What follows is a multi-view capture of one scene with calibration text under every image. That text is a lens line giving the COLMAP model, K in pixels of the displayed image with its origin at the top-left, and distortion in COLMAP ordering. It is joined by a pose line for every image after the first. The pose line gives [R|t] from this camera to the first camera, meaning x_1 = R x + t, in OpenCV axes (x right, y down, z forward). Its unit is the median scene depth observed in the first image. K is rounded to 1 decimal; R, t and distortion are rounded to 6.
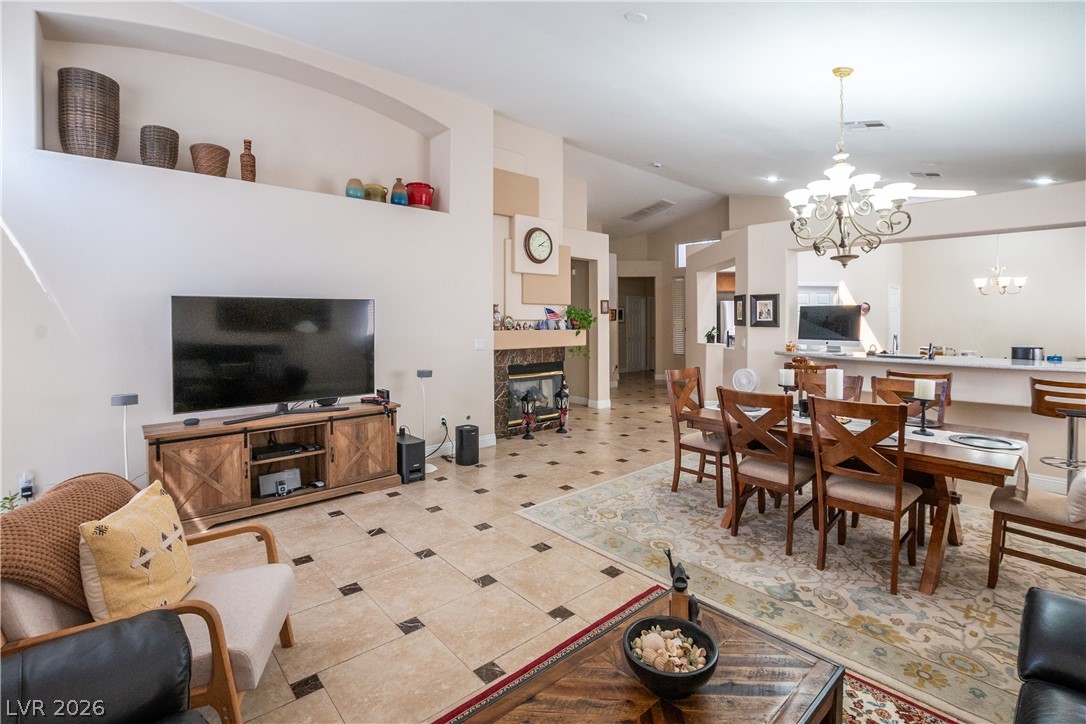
lens RADIAL K [[498.3, 0, 541.8], [0, 498.3, 322.4], [0, 0, 1]] dist [-0.020833, 0.000018]
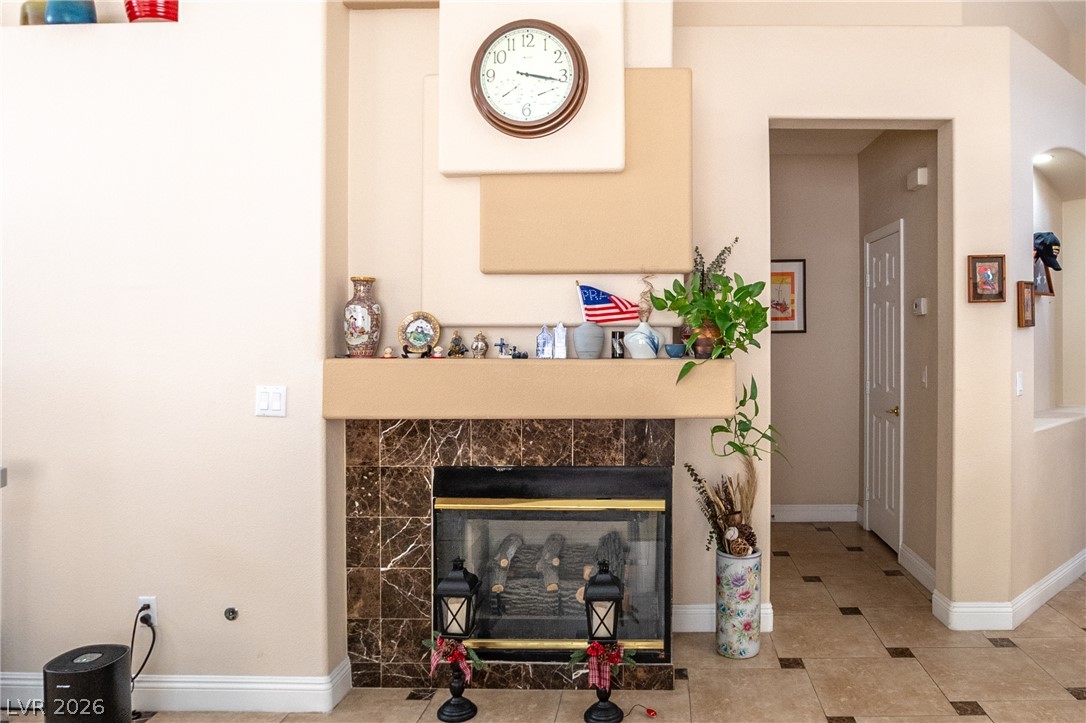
lens RADIAL K [[880.0, 0, 544.1], [0, 880.0, 343.1], [0, 0, 1]] dist [-0.050335, 0.001280]
pose [[0.744481, 0.007343, -0.667603, 0.527975], [-0.000915, 0.999950, 0.009979, 0.000756], [0.667643, -0.006818, 0.744451, 0.913174]]
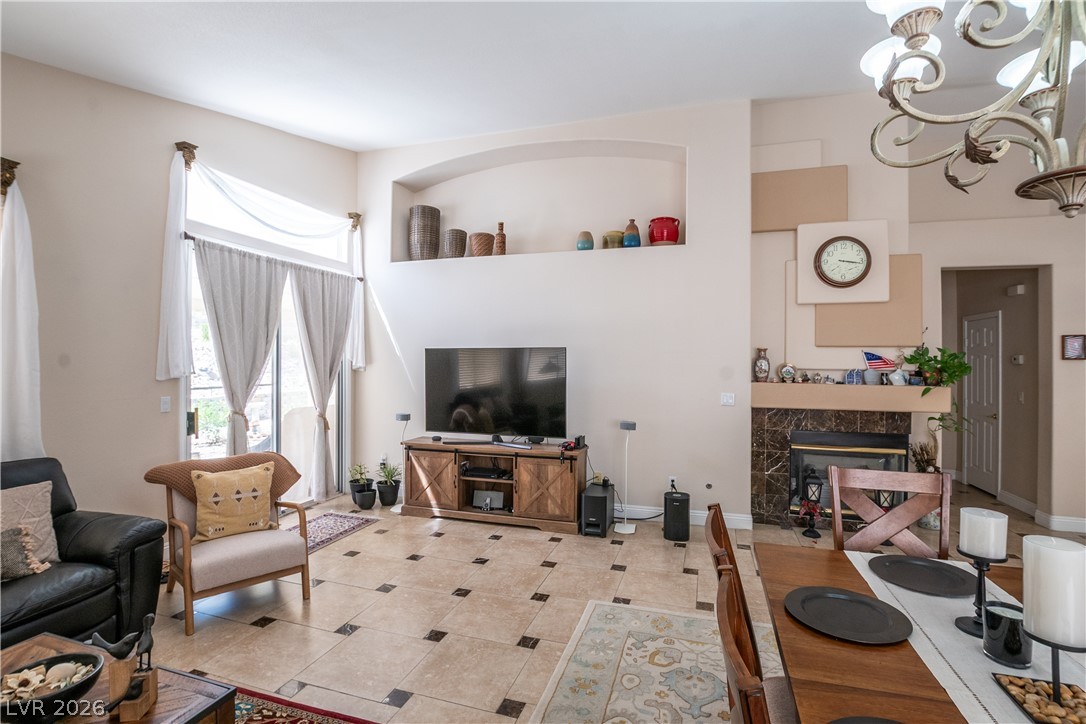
lens RADIAL K [[495.4, 0, 543.0], [0, 495.4, 362.0], [0, 0, 1]] dist [-0.030039, 0.000212]
pose [[0.517150, 0.000899, -0.855894, 0.535688], [-0.013125, 0.999890, -0.006880, -0.007783], [0.855794, 0.014792, 0.517105, 0.442899]]
